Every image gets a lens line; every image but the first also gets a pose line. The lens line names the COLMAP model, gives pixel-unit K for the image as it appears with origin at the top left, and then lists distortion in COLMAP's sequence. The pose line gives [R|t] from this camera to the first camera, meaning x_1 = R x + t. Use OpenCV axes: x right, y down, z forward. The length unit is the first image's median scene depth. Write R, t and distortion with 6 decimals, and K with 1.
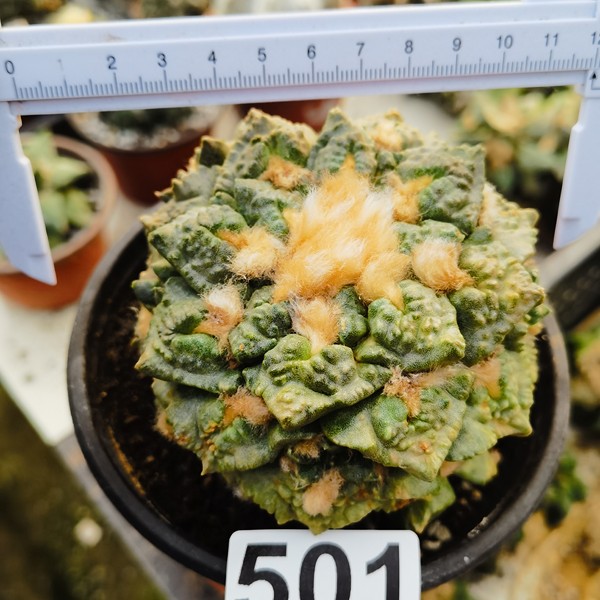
lens RADIAL K [[678.8, 0, 304.9], [0, 678.8, 302.1], [0, 0, 1]] dist [0.056137, 0.000000]
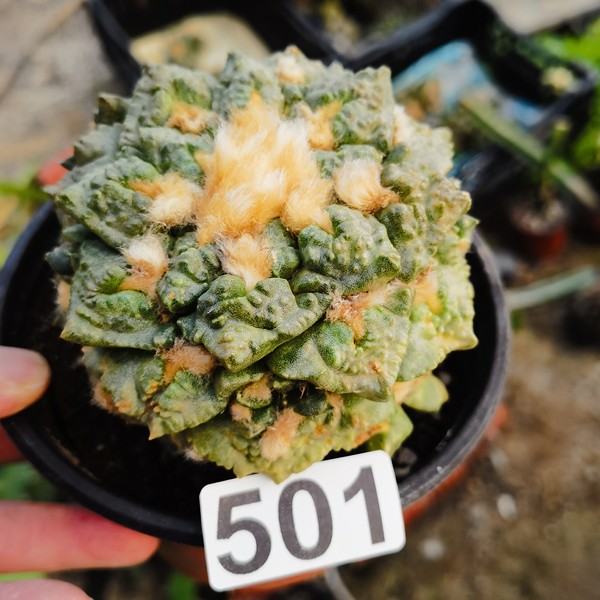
lens RADIAL K [[678.8, 0, 299.4], [0, 678.8, 293.4], [0, 0, 1]] dist [0.056137, 0.000000]
pose [[0.983861, -0.147996, 0.100577, -0.013227], [0.149573, 0.988716, -0.008278, 0.092934], [-0.098216, 0.023188, 0.994895, 0.037371]]
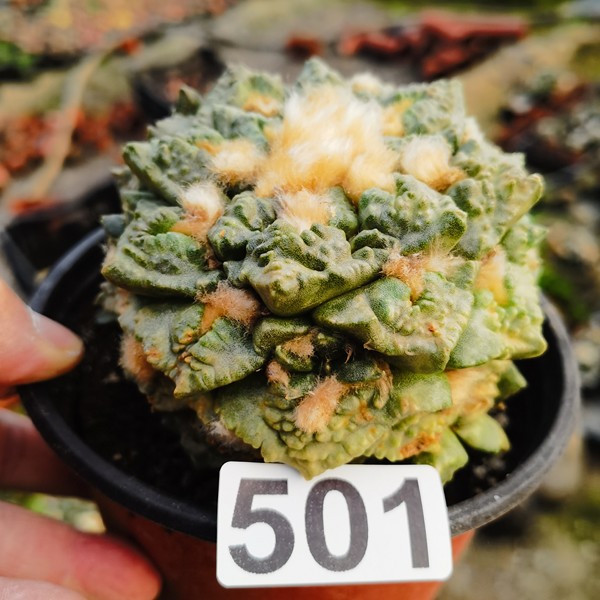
lens RADIAL K [[678.8, 0, 302.9], [0, 678.8, 301.0], [0, 0, 1]] dist [0.056137, 0.000000]
pose [[0.998236, -0.020445, 0.055740, -0.037125], [0.035343, 0.958996, -0.281206, 0.390316], [-0.047705, 0.282680, 0.958027, 0.145442]]
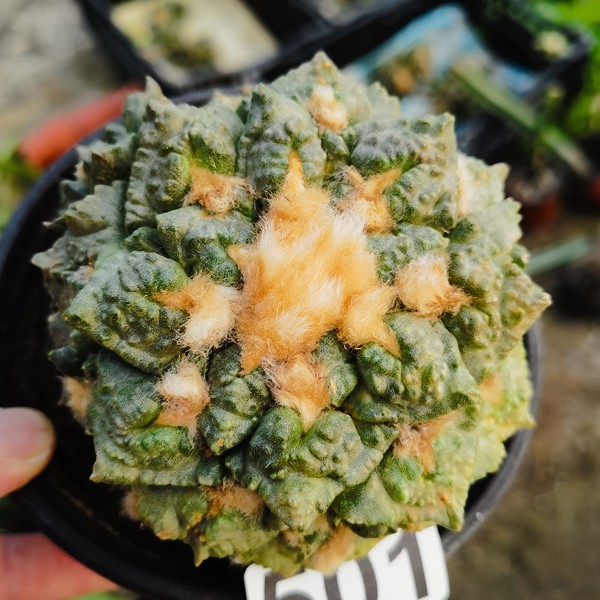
lens RADIAL K [[678.8, 0, 300.2], [0, 678.8, 299.8], [0, 0, 1]] dist [0.056137, 0.000000]
pose [[0.968032, -0.205256, 0.144166, -0.079640], [0.157860, 0.945211, 0.285756, -0.301750], [-0.194921, -0.253863, 0.947396, 0.230396]]
